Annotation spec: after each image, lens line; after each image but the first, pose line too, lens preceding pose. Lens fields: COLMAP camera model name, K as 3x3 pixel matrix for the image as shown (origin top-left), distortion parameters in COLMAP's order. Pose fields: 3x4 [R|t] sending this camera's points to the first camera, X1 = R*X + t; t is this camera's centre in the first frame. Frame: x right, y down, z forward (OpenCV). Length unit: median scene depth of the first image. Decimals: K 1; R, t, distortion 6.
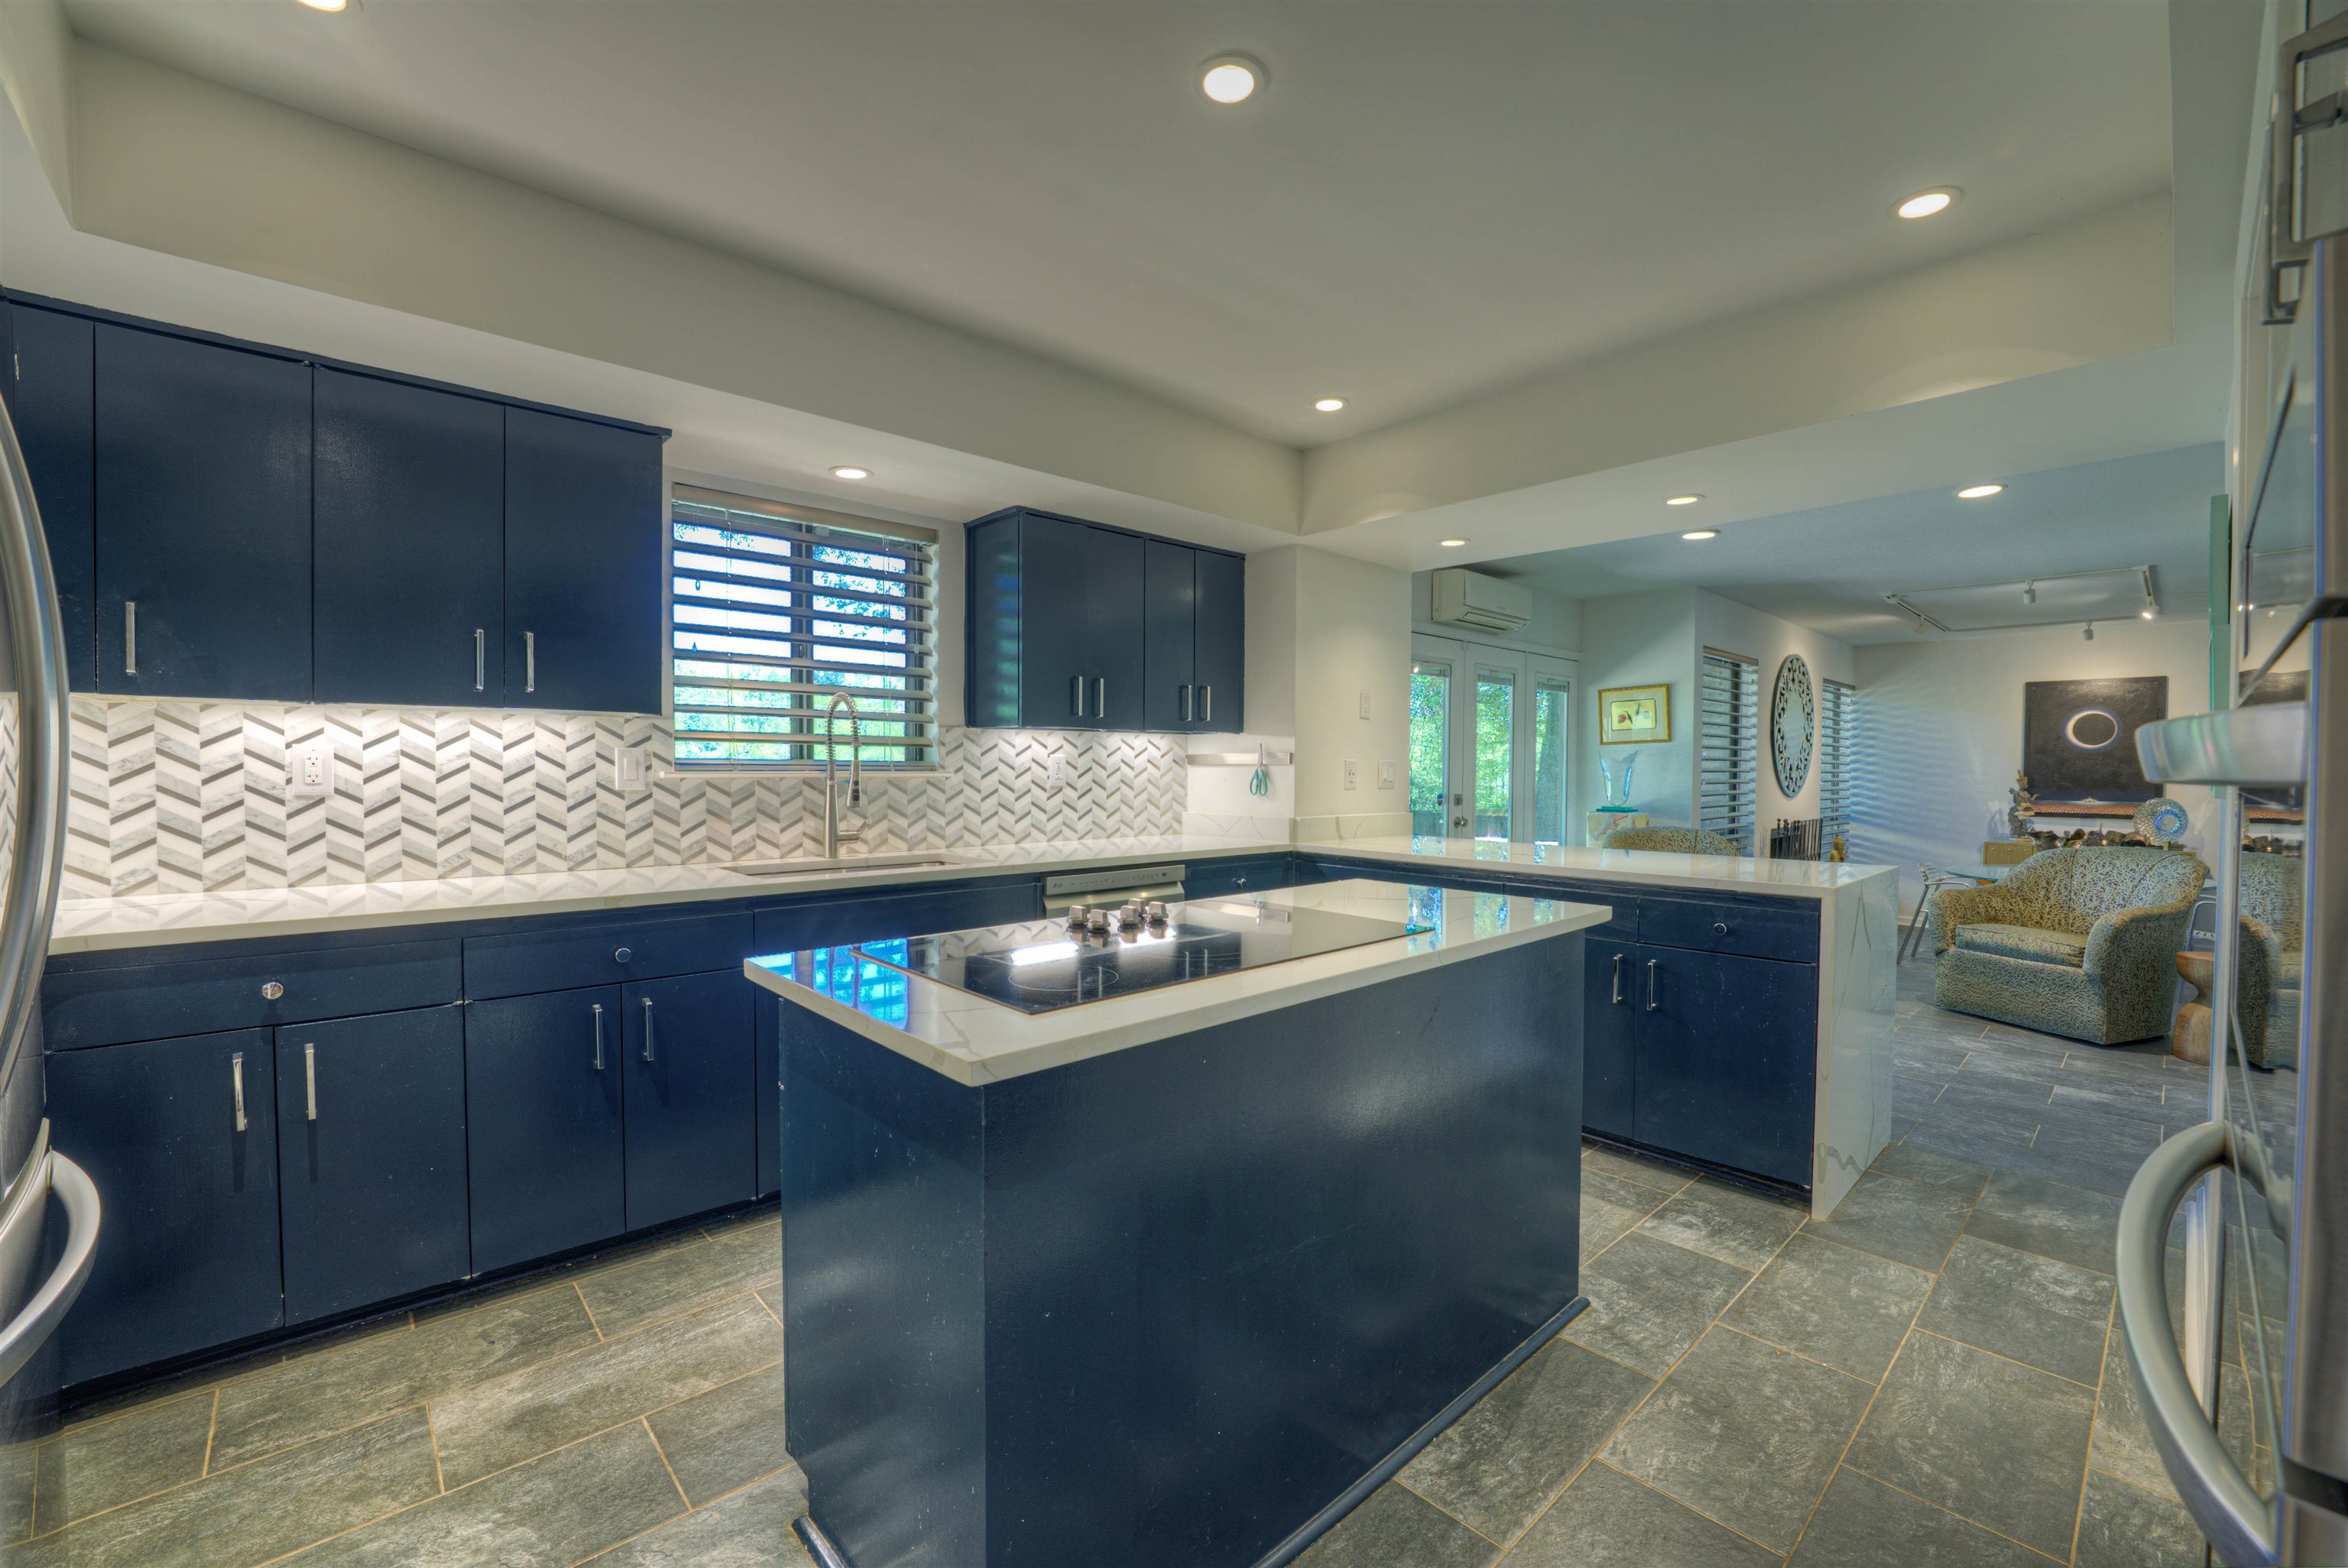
lens RADIAL K [[958.9, 0, 1189.1], [0, 958.9, 779.1], [0, 0, 1]] dist [-0.012862, 0.000413]
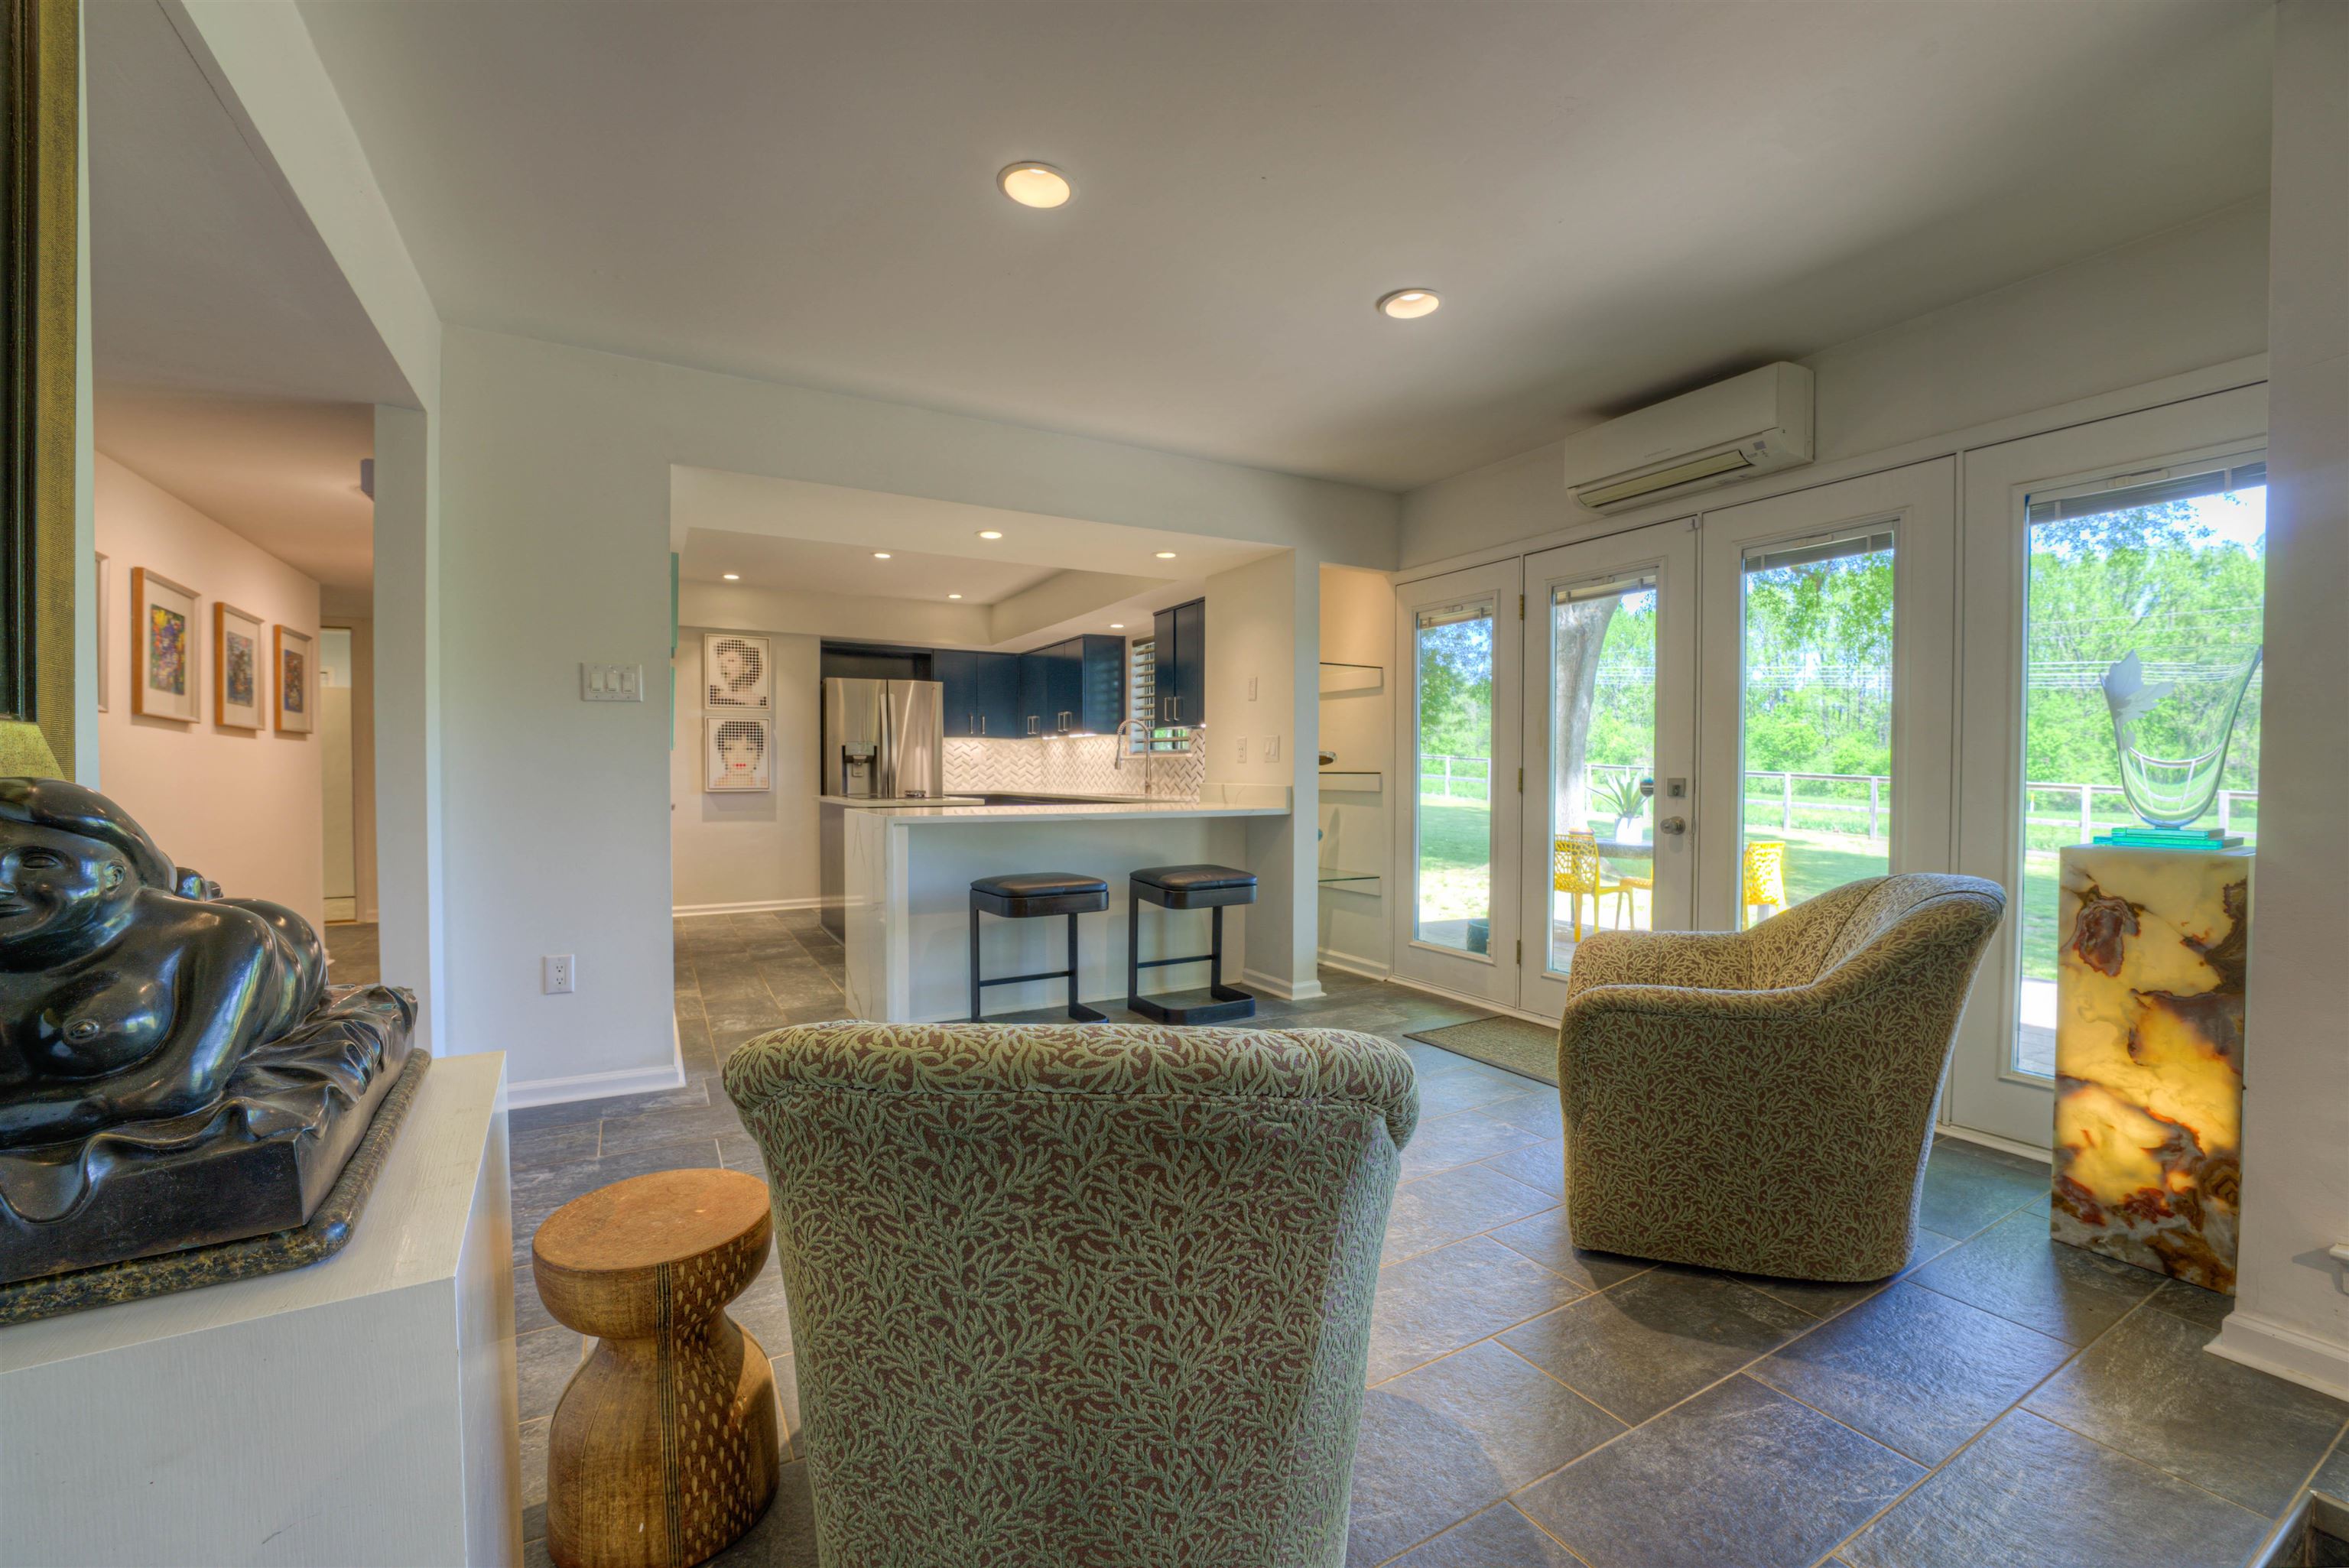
lens RADIAL K [[959.3, 0, 1180.3], [0, 959.3, 783.9], [0, 0, 1]] dist [-0.012862, 0.000413]
pose [[-0.241631, 0.010115, -0.970315, 1.650191], [-0.012796, 0.999826, 0.013609, 0.026142], [0.970284, 0.015704, -0.241459, 1.526694]]
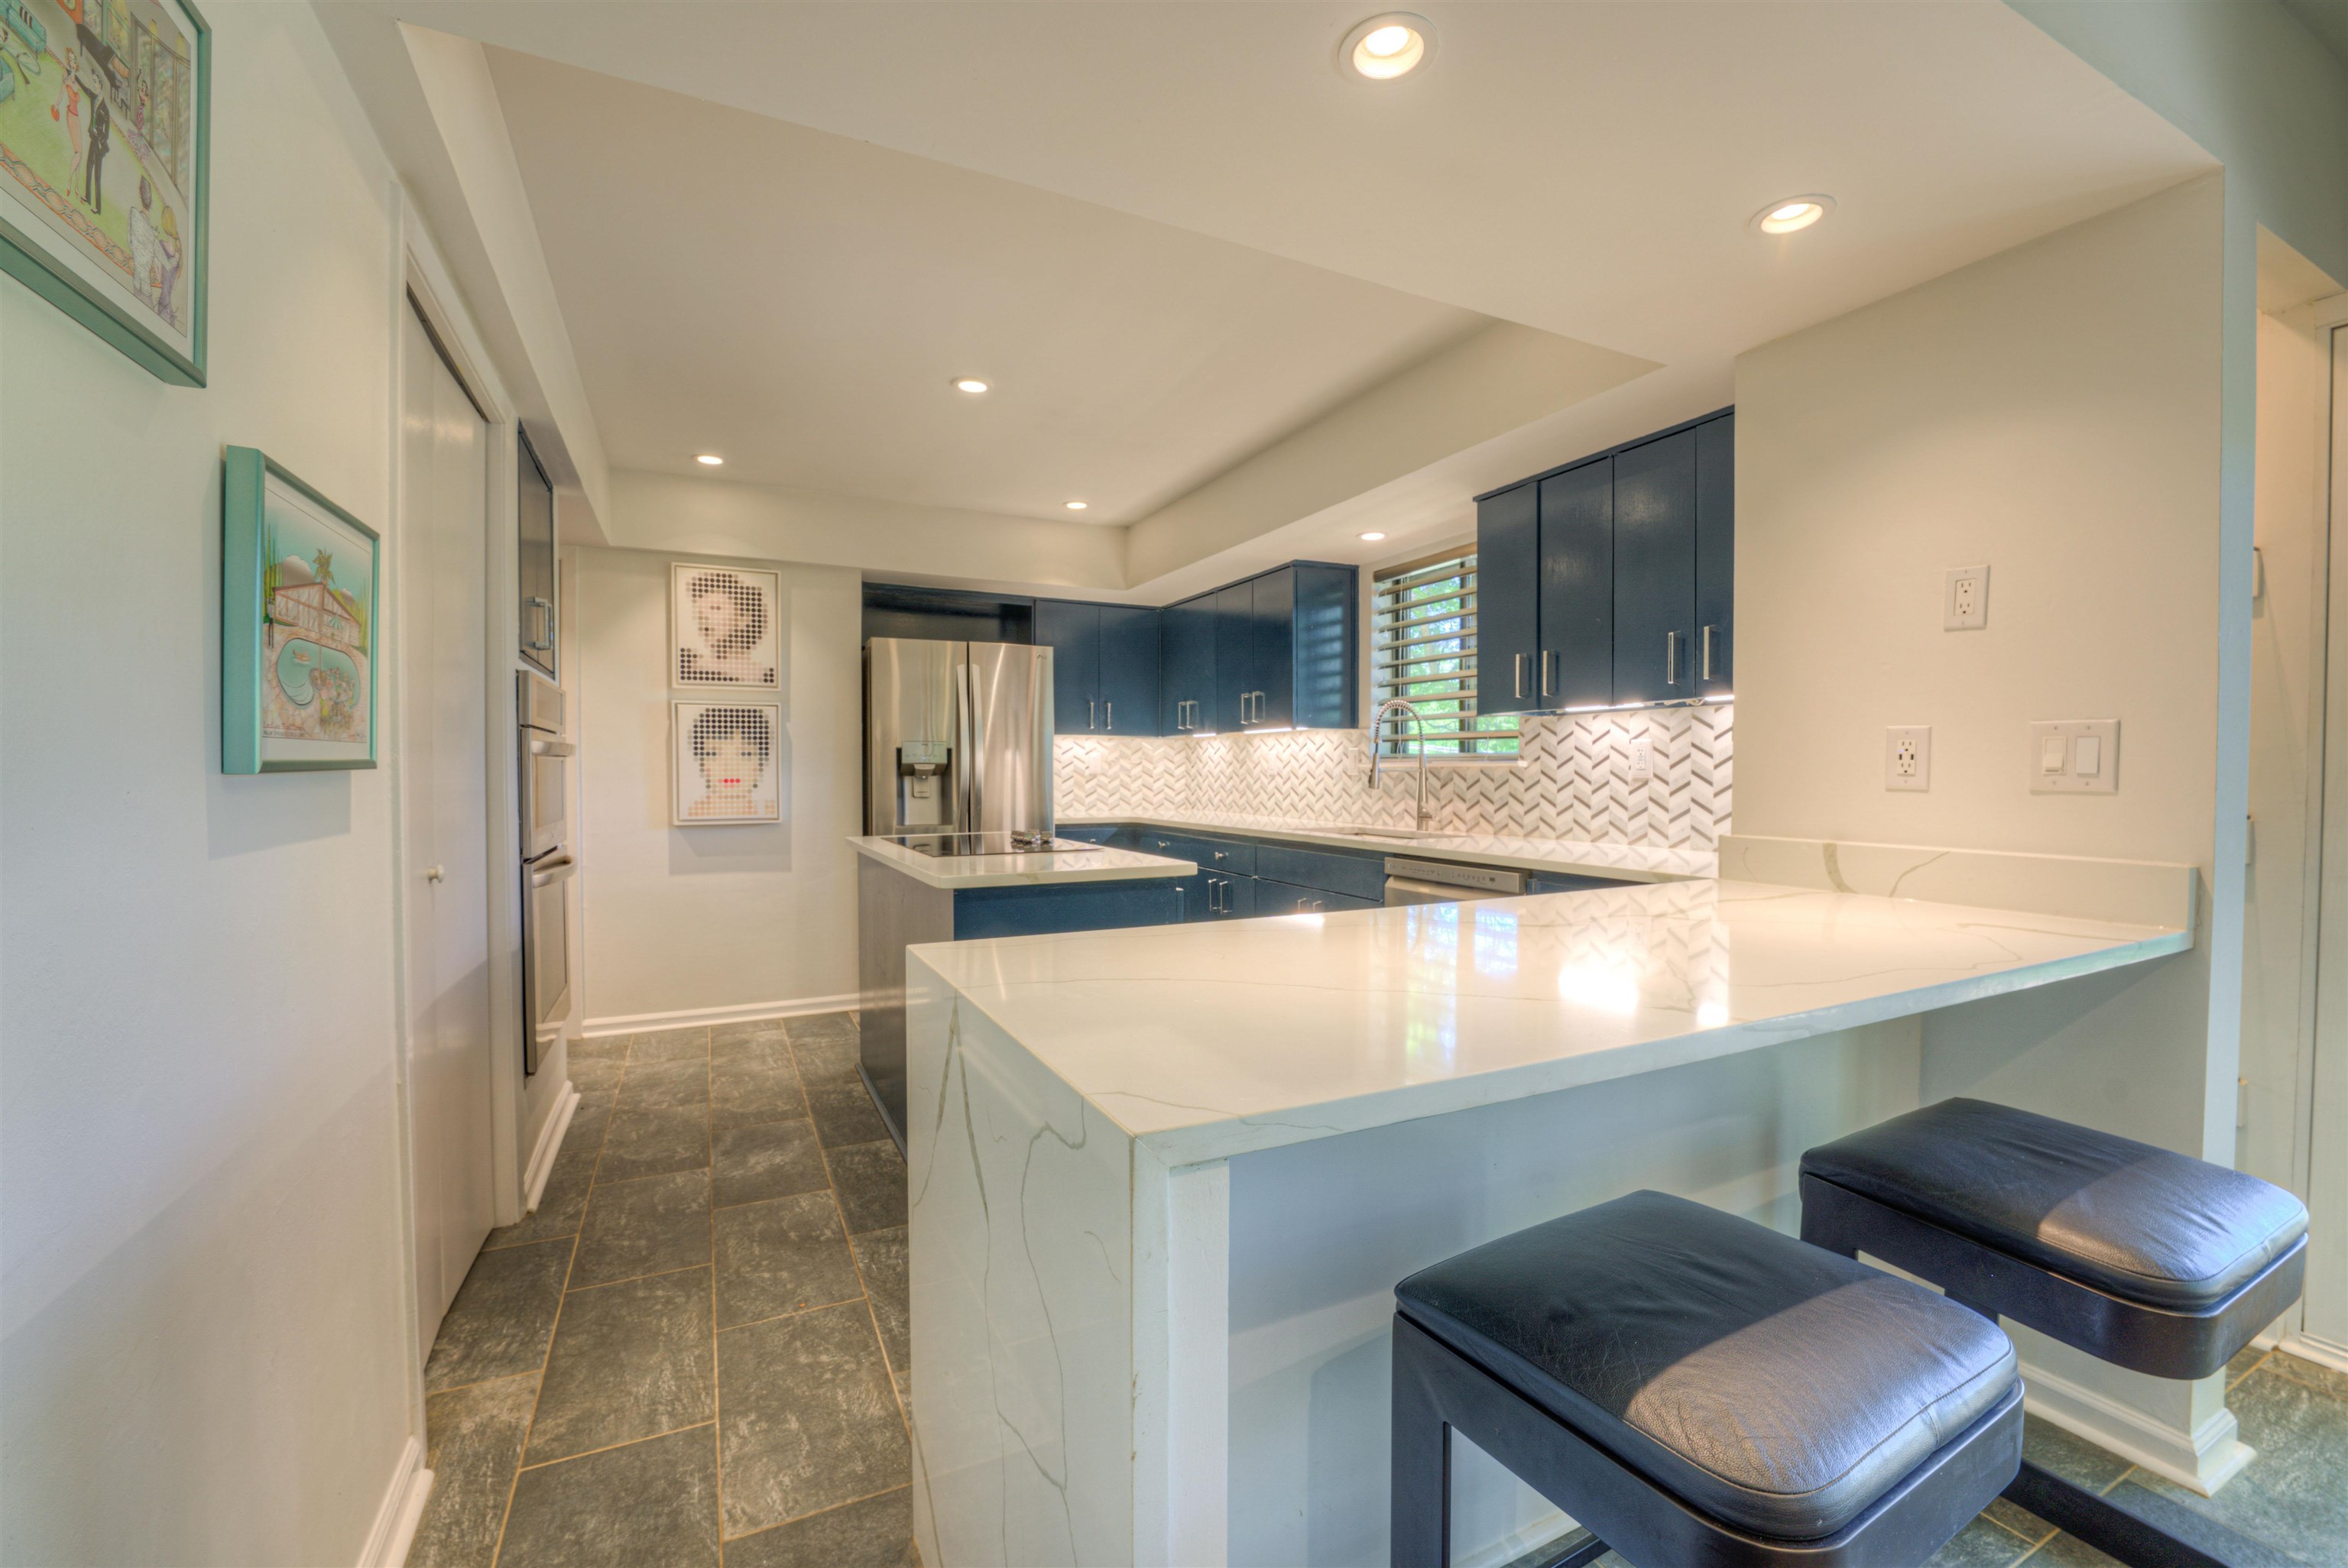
lens RADIAL K [[958.9, 0, 1175.5], [0, 958.9, 783.7], [0, 0, 1]] dist [-0.012862, 0.000413]
pose [[-0.290298, 0.011354, -0.956869, 0.919836], [-0.011214, 0.999821, 0.015266, 0.004709], [0.956871, 0.015162, -0.290119, 1.036265]]
